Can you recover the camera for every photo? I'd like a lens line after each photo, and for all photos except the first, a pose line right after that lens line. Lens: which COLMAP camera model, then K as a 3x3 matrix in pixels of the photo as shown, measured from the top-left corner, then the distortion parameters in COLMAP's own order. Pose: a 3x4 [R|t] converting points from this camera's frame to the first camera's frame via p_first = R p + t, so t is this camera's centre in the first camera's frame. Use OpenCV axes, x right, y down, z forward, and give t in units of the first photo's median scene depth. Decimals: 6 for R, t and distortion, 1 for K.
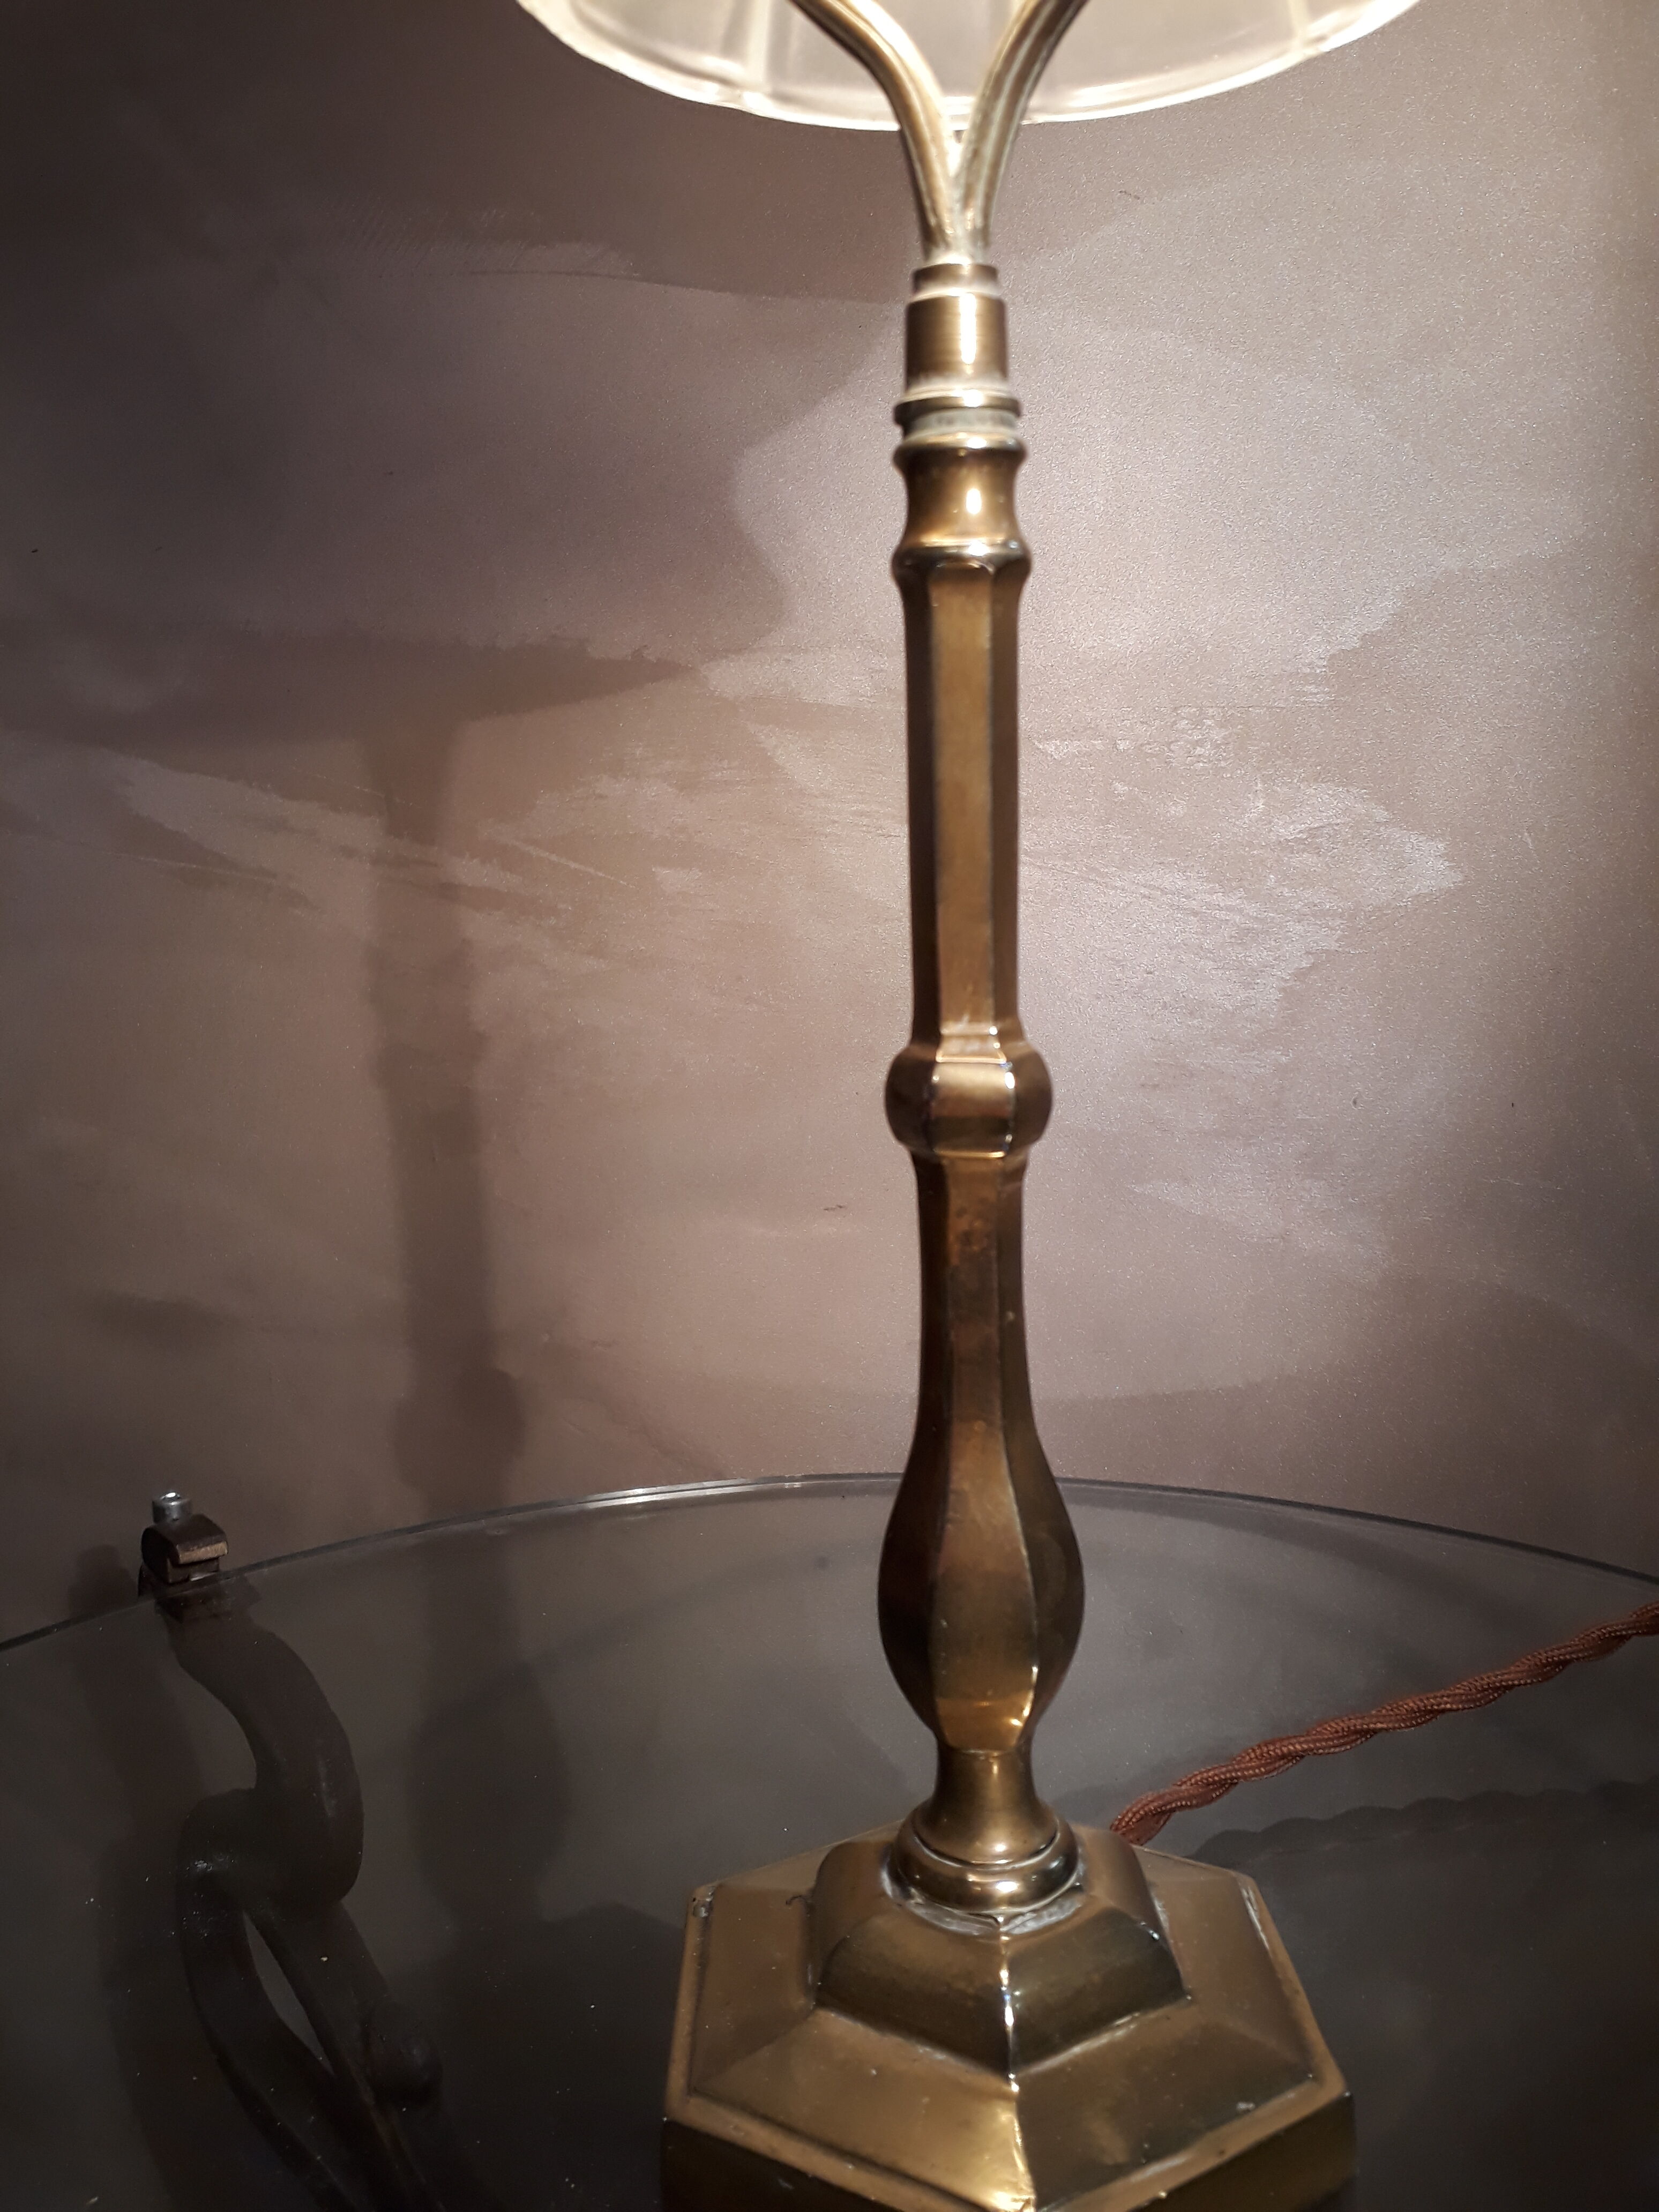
lens RADIAL K [[1774.6, 0, 829.5], [0, 1774.6, 1106.0], [0, 0, 1]] dist [0.048809, -0.094274]
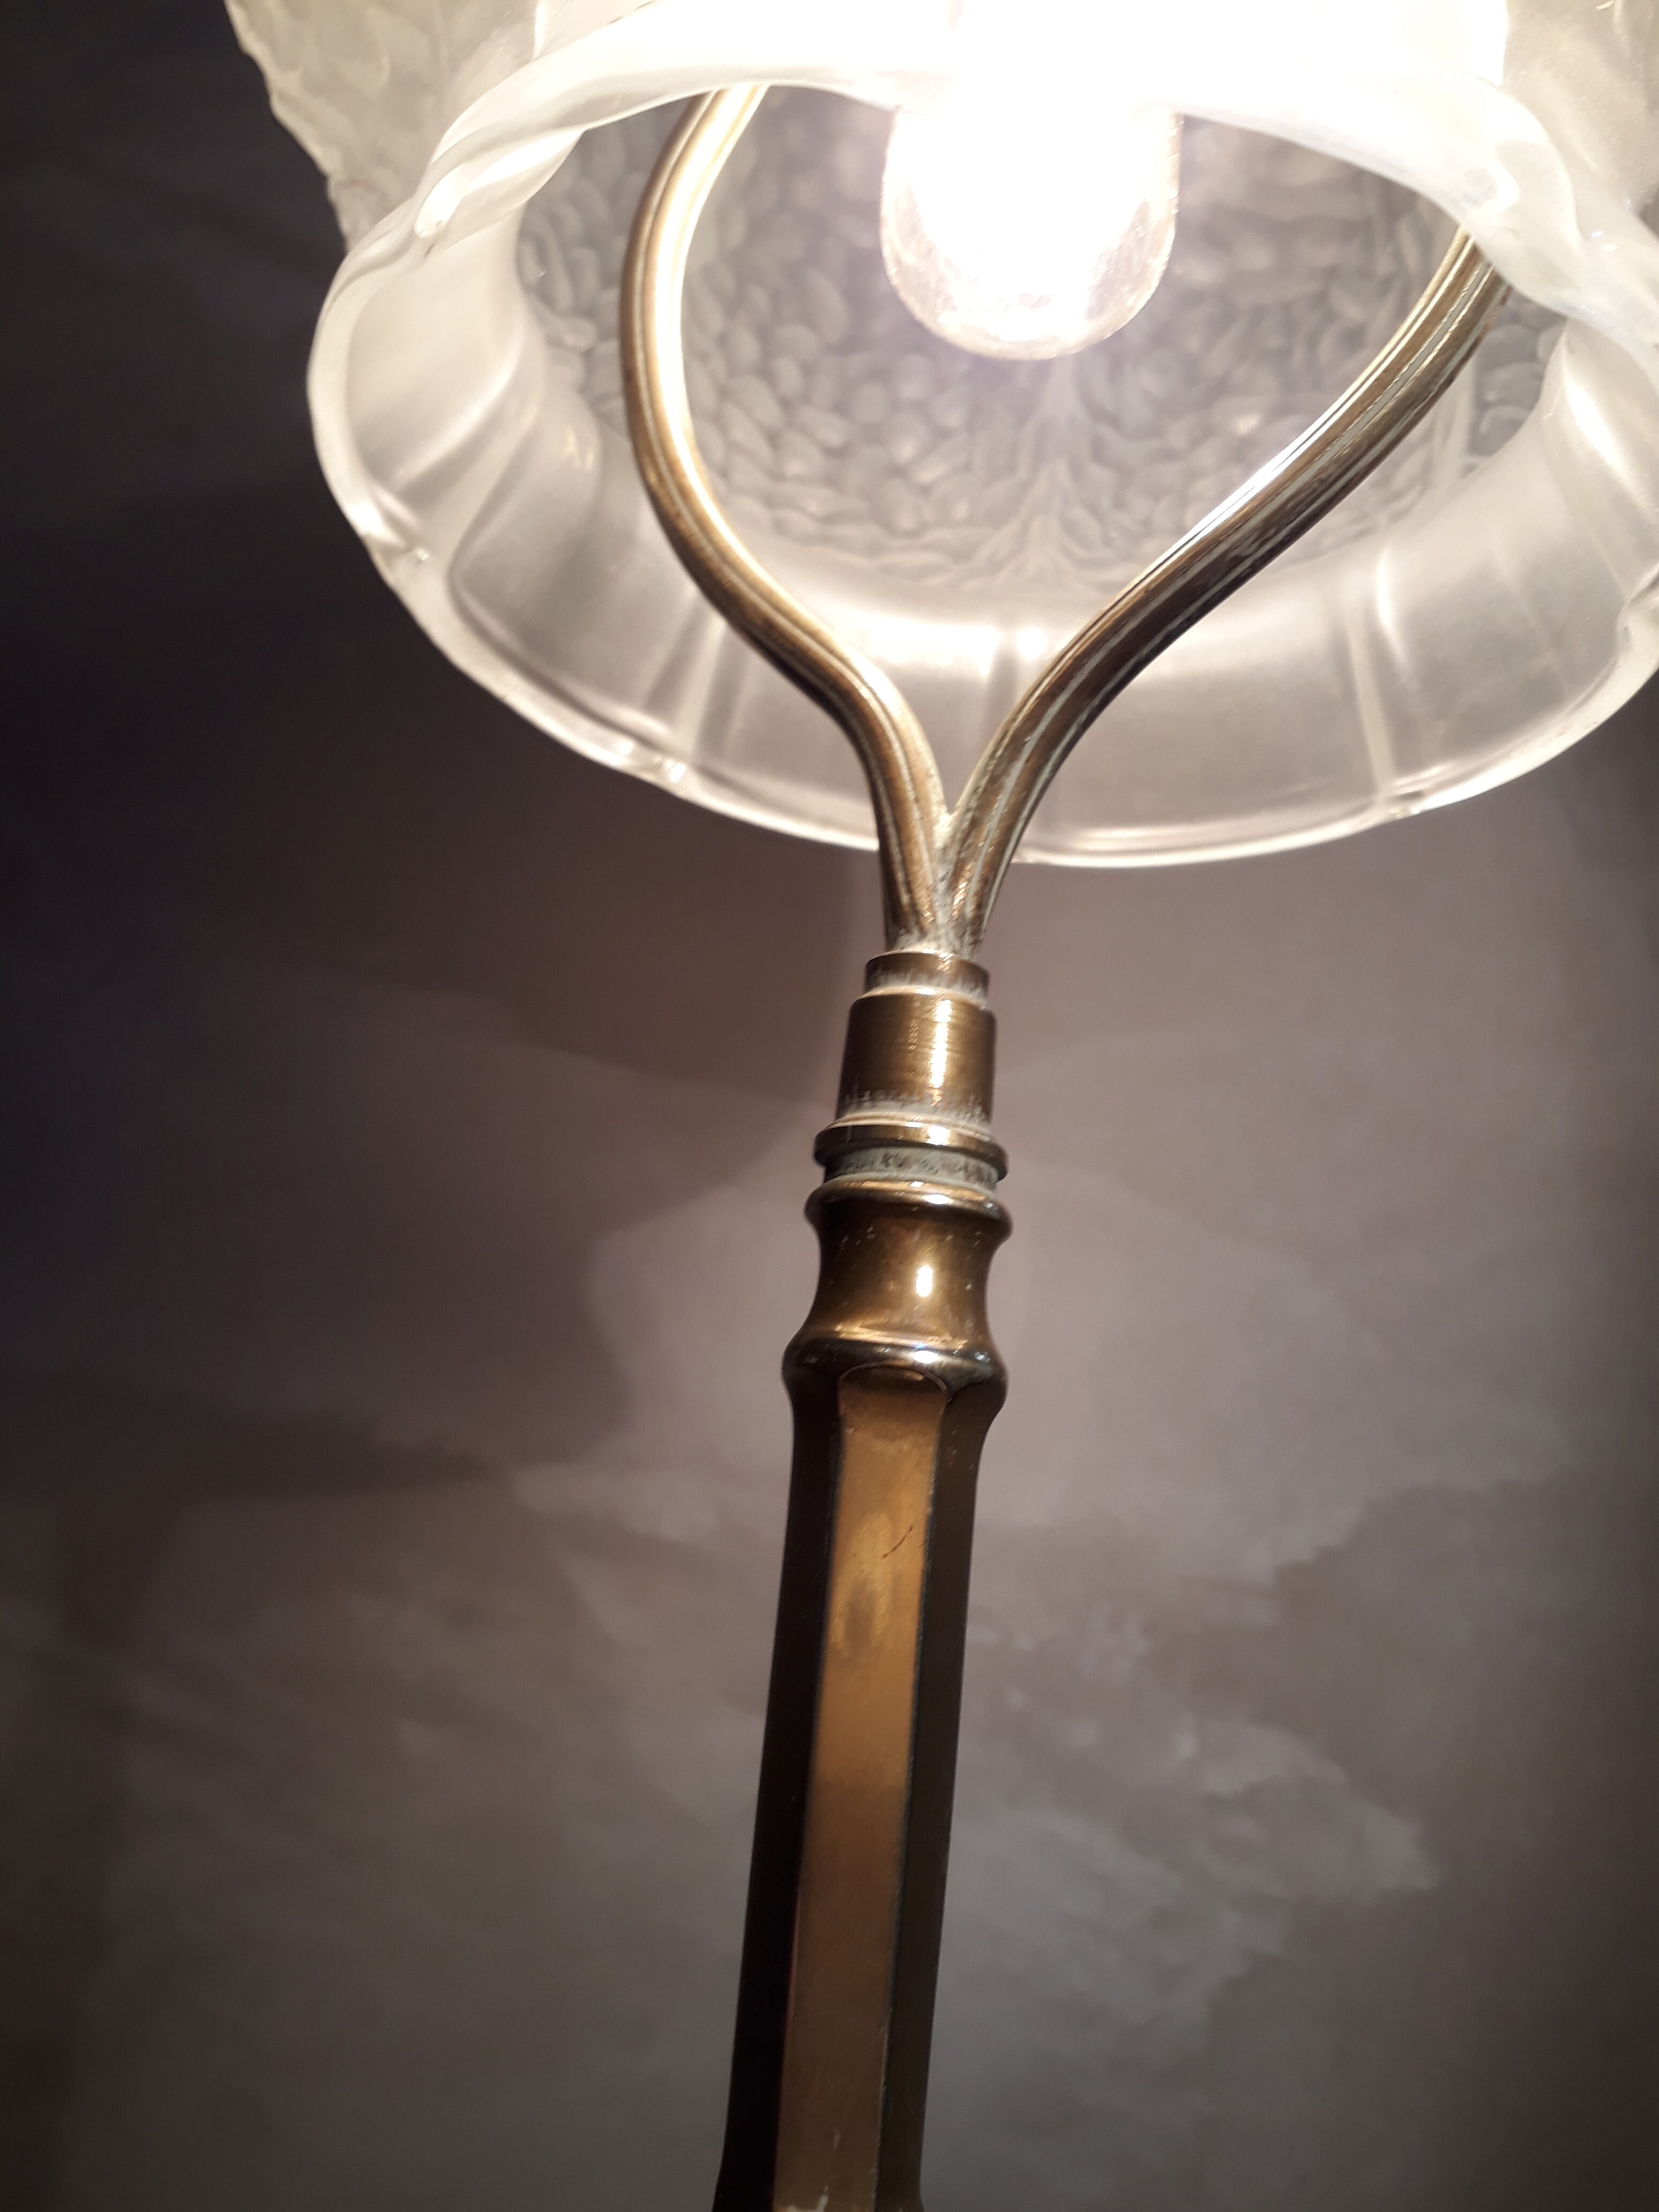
lens RADIAL K [[1860.9, 0, 854.1], [0, 1860.9, 1106.0], [0, 0, 1]] dist [0.005332, -0.092466]
pose [[0.986141, 0.152677, 0.064930, 0.003190], [-0.109138, 0.891718, -0.439235, -0.088188], [-0.124961, 0.426062, 0.896022, 0.331965]]
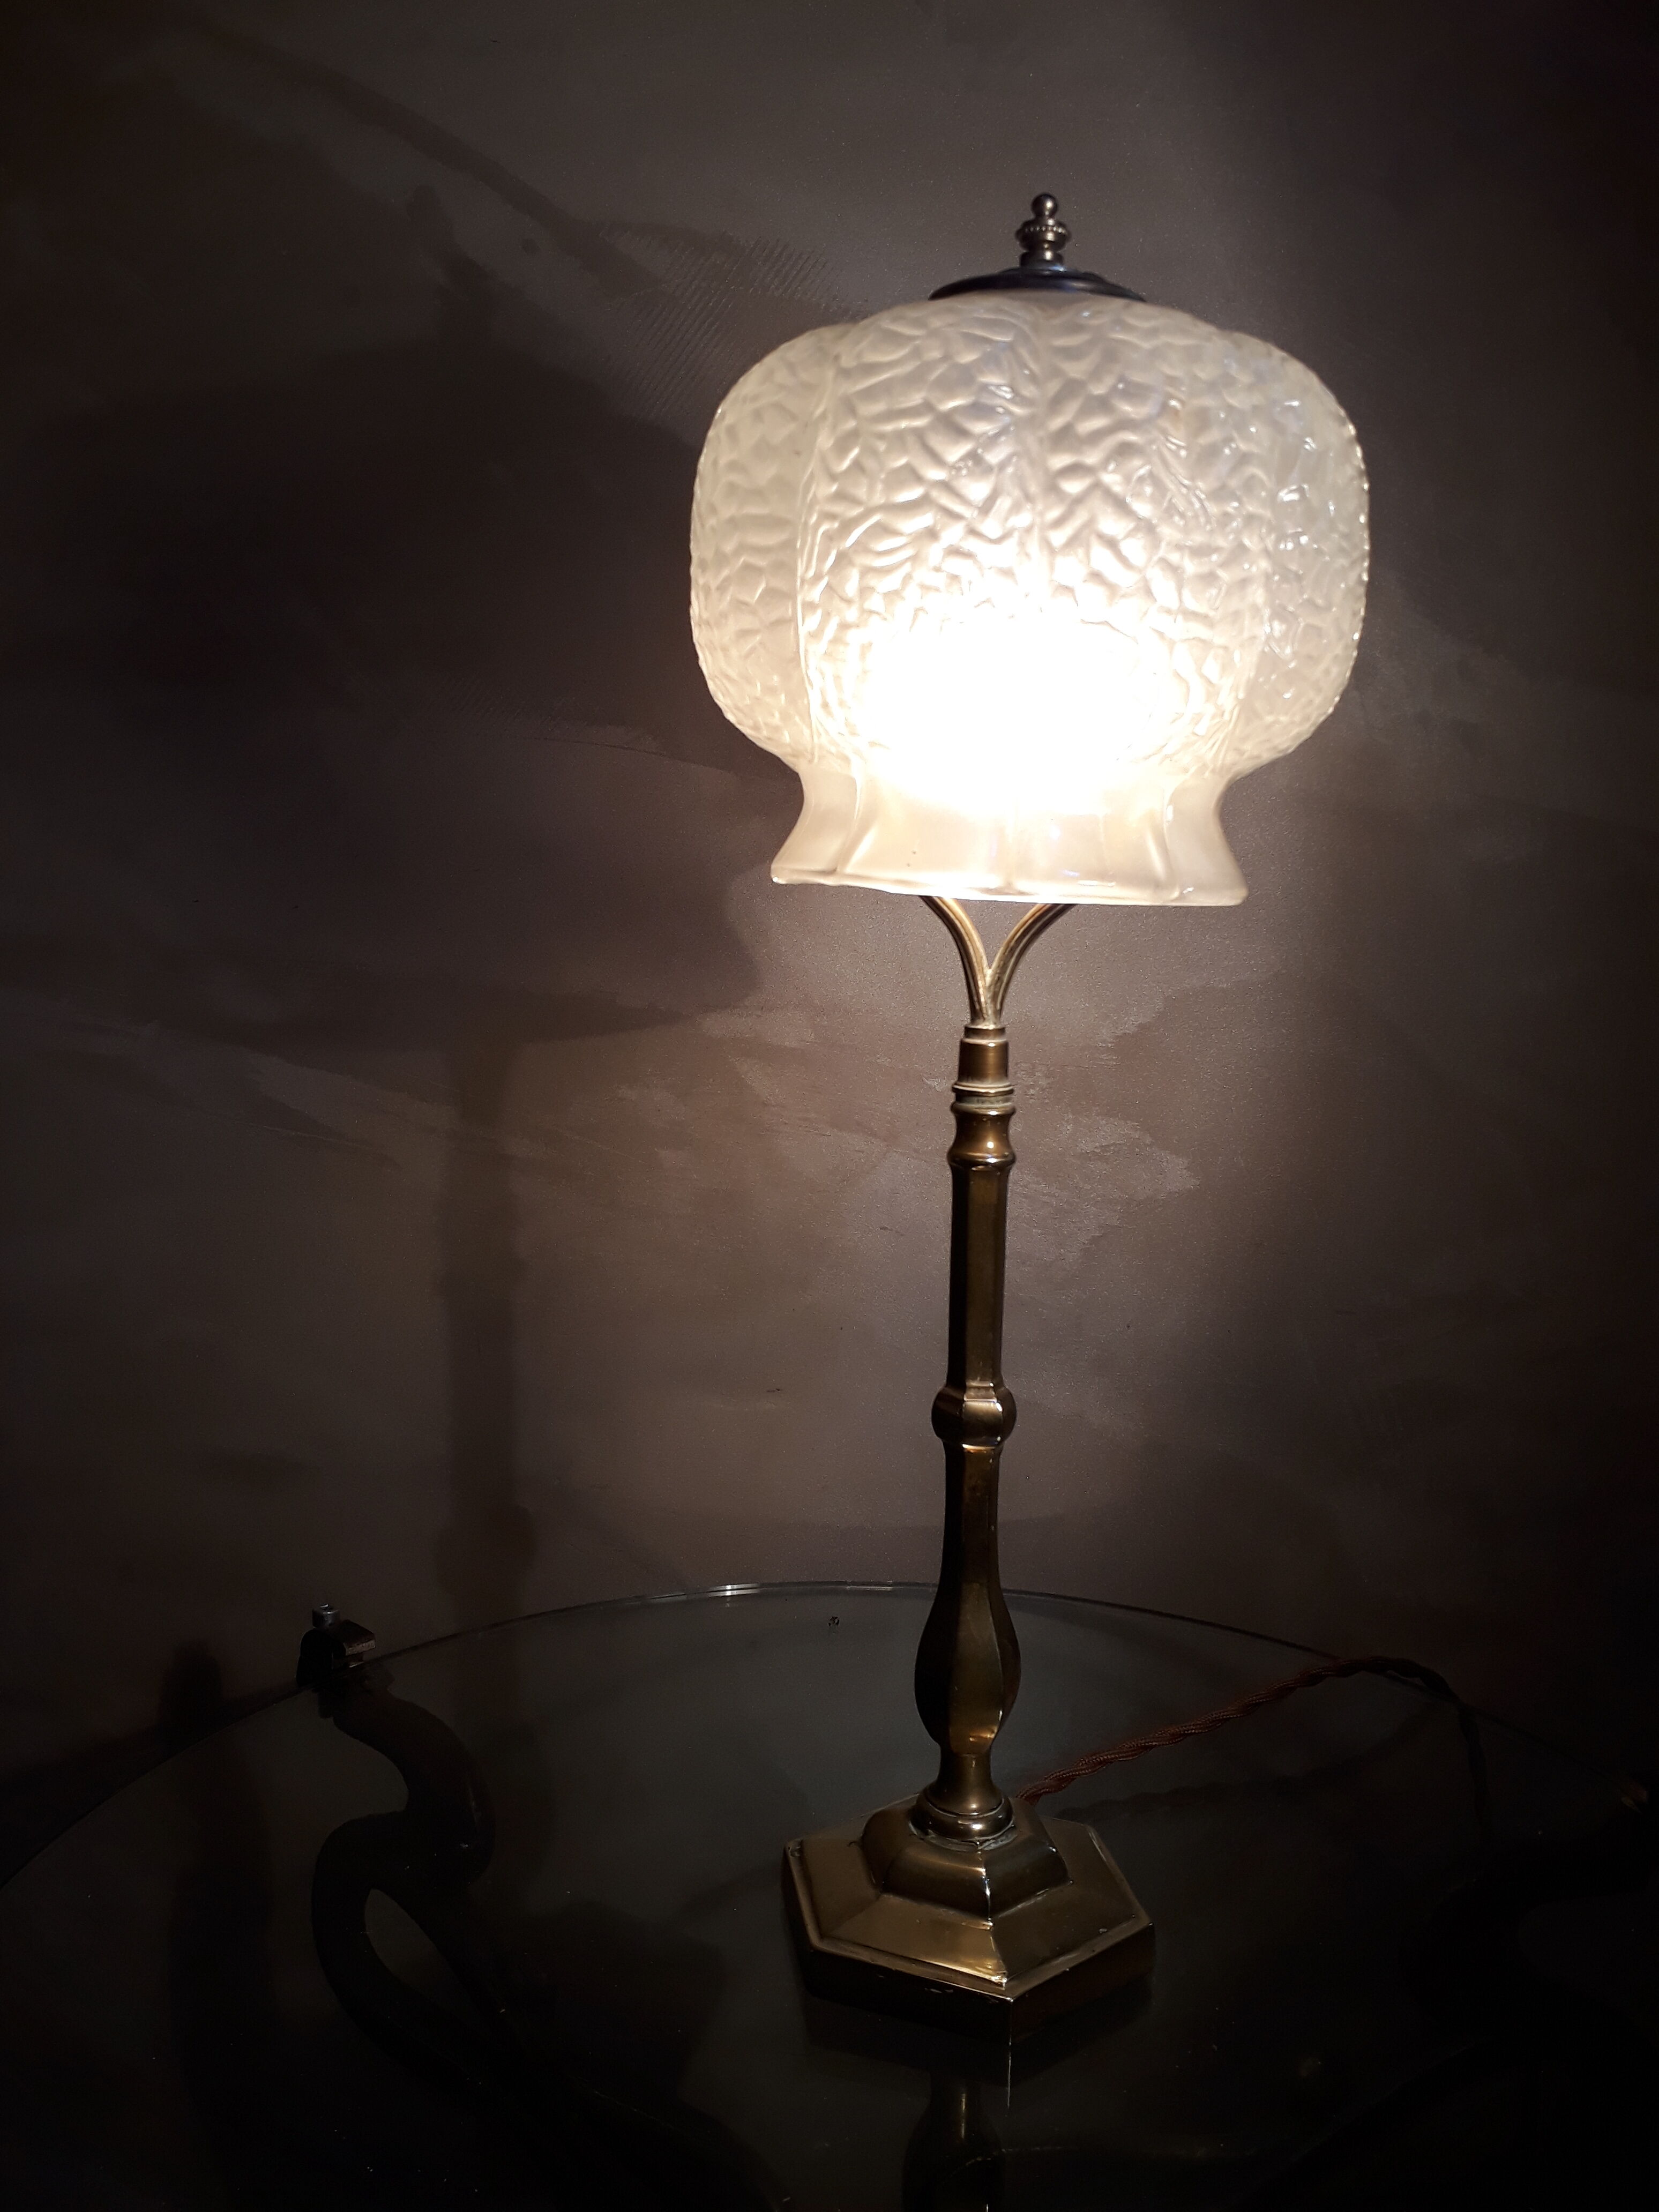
lens RADIAL K [[1754.4, 0, 829.5], [0, 1754.4, 1106.0], [0, 0, 1]] dist [0.211340, -0.517976]
pose [[0.988279, 0.028717, 0.149936, -0.363521], [-0.023923, 0.999146, -0.033677, -0.261064], [-0.150775, 0.029695, 0.988122, -0.880253]]
